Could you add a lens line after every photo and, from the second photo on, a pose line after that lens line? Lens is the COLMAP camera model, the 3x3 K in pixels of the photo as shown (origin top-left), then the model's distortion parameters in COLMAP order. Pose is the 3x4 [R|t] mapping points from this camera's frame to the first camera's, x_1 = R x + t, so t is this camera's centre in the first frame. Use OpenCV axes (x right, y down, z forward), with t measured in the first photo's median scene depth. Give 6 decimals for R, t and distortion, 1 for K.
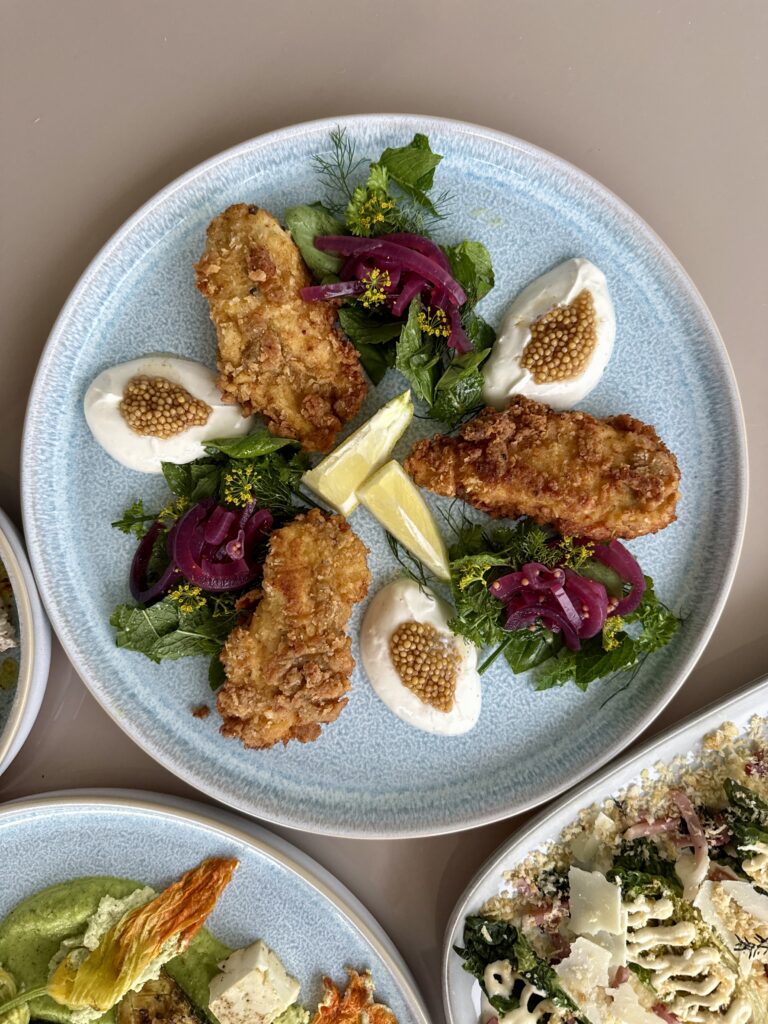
lens RADIAL K [[761.9, 0, 384.0], [0, 761.9, 512.0], [0, 0, 1]] dist [0.002249, -0.003257]
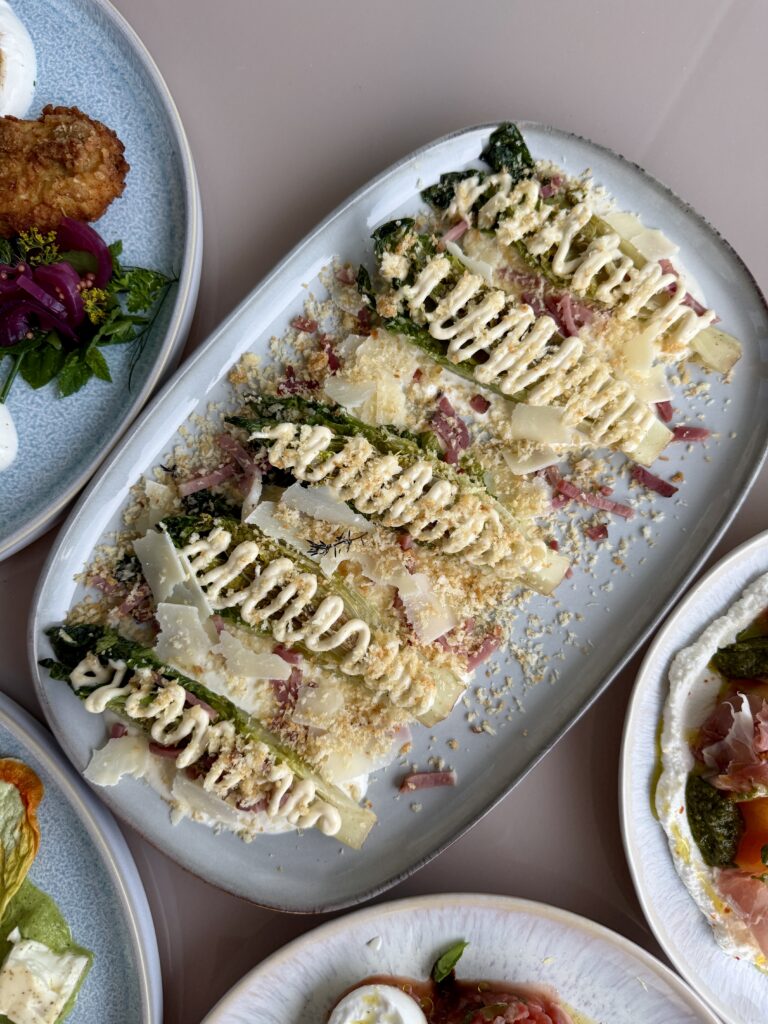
lens RADIAL K [[724.9, 0, 384.0], [0, 724.9, 512.0], [0, 0, 1]] dist [-0.003010, -0.007150]
pose [[0.932841, -0.357970, 0.040804, 0.502857], [0.359415, 0.932473, -0.036267, 0.561920], [-0.025066, 0.048496, 0.998509, 0.075806]]
